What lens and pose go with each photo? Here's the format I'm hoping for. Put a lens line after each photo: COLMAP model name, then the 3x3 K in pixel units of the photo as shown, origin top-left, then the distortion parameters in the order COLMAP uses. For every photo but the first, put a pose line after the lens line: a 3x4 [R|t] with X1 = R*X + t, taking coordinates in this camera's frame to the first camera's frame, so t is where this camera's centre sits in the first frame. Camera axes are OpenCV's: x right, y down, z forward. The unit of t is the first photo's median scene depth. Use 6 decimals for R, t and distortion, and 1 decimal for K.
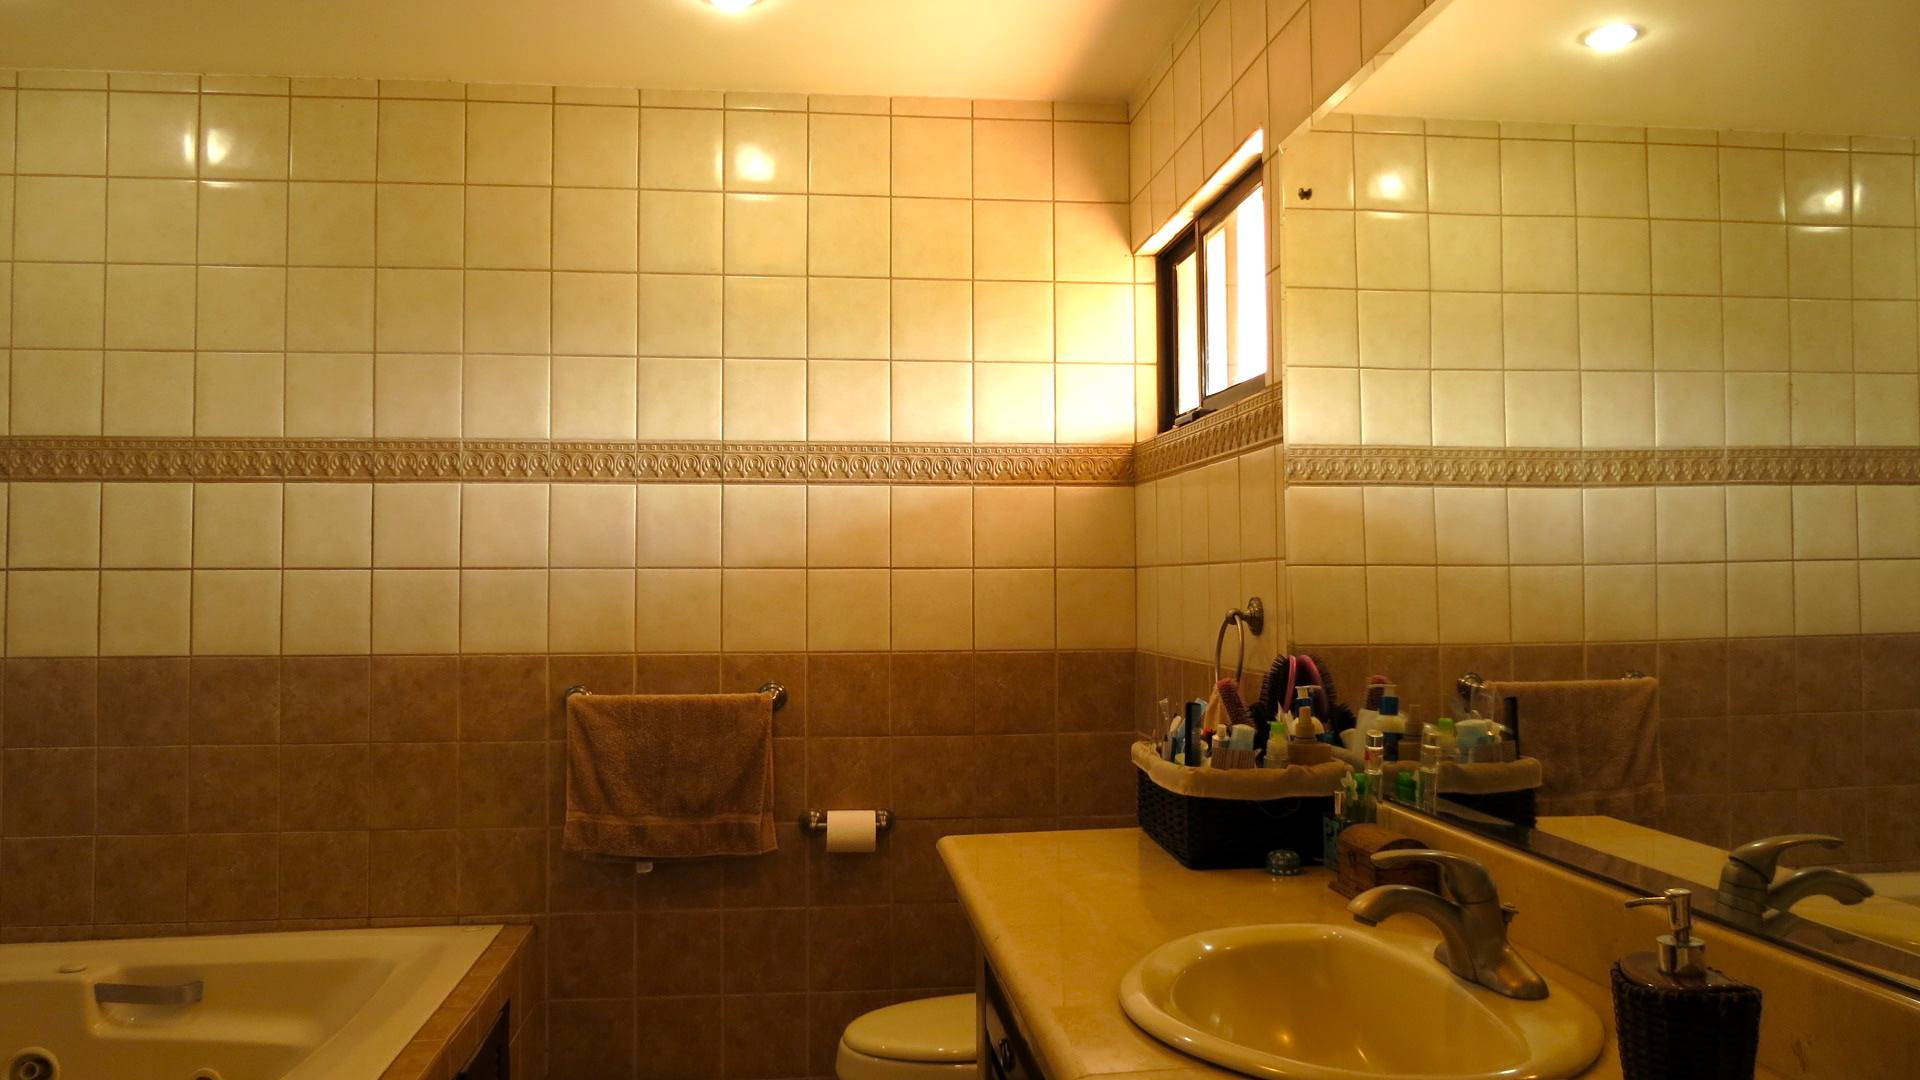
lens RADIAL K [[1368.0, 0, 961.6], [0, 1368.0, 537.0], [0, 0, 1]] dist [-0.034972, 0.022607]
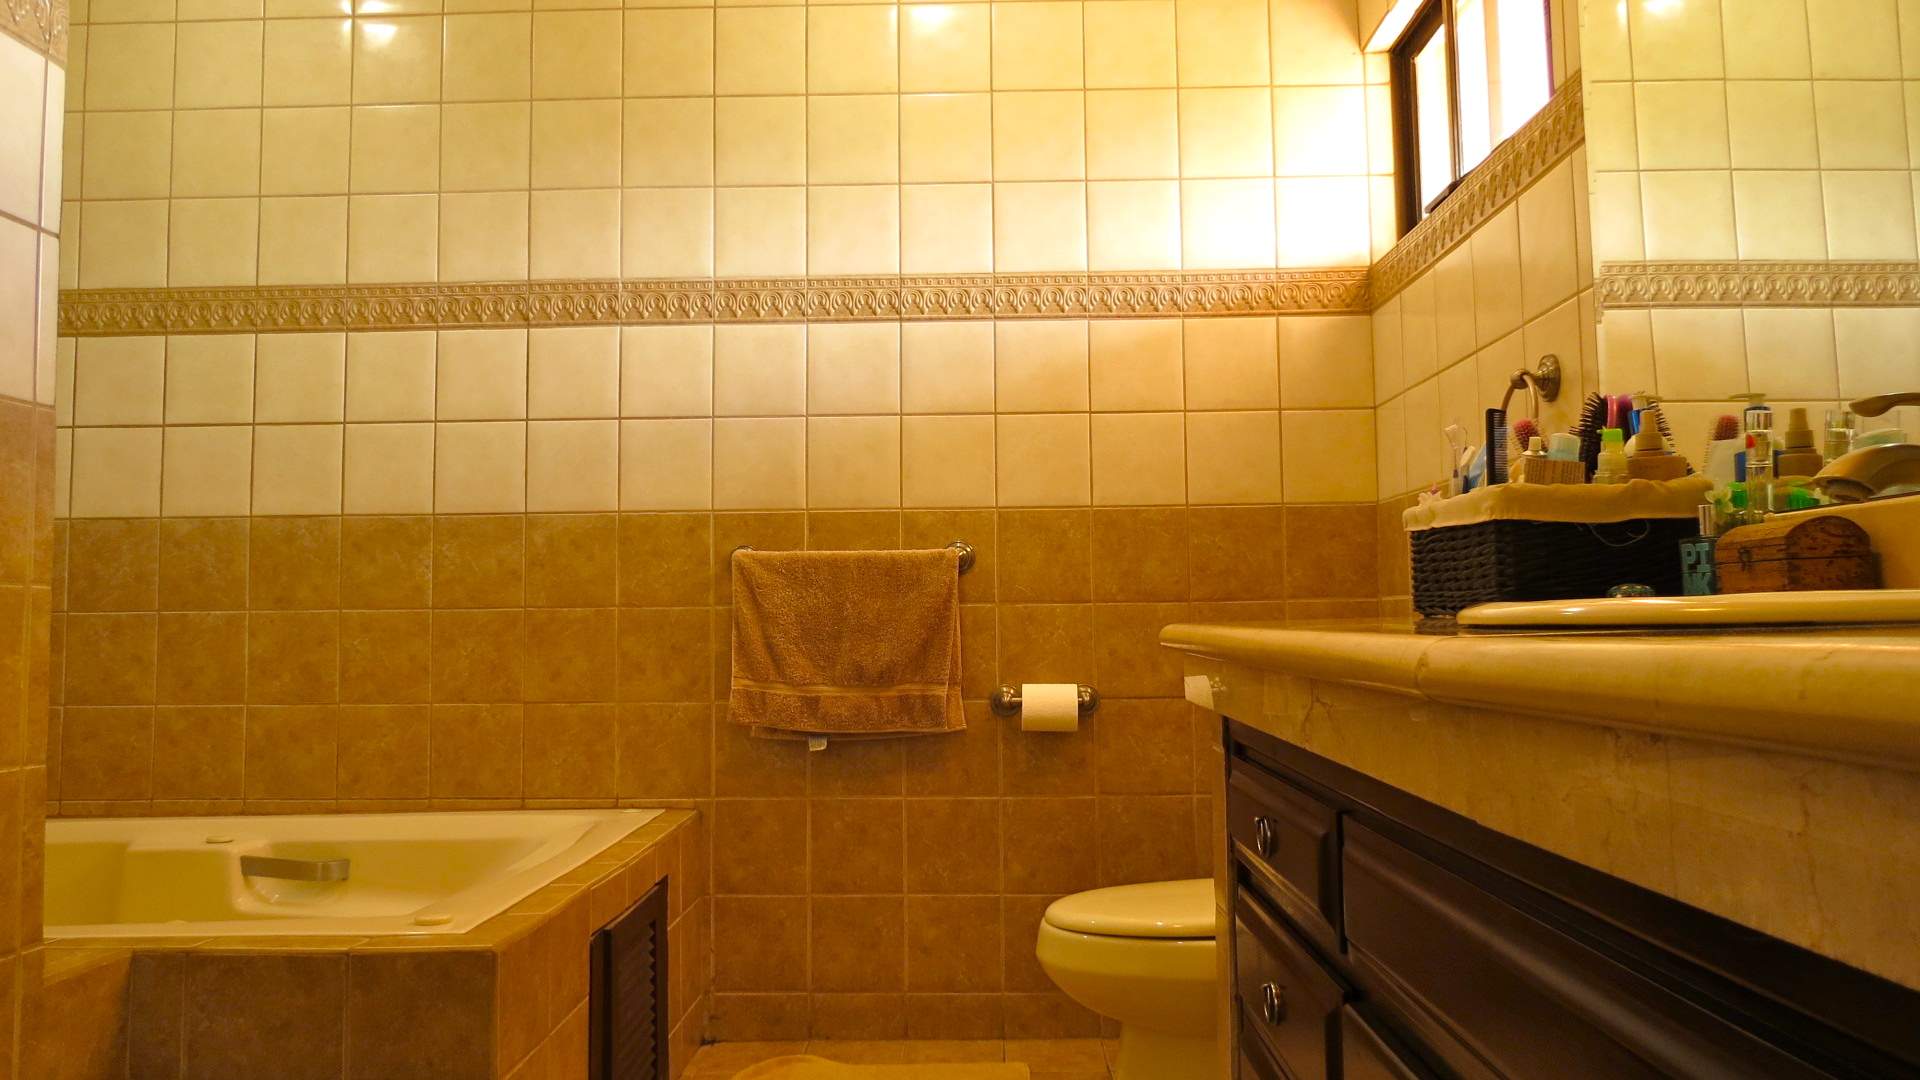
lens RADIAL K [[1368.0, 0, 956.5], [0, 1368.0, 537.0], [0, 0, 1]] dist [-0.034972, 0.022607]
pose [[0.990217, -0.016737, -0.138527, -0.017145], [0.012182, 0.999359, -0.033665, 0.136440], [0.139001, 0.031648, 0.989786, 0.124632]]
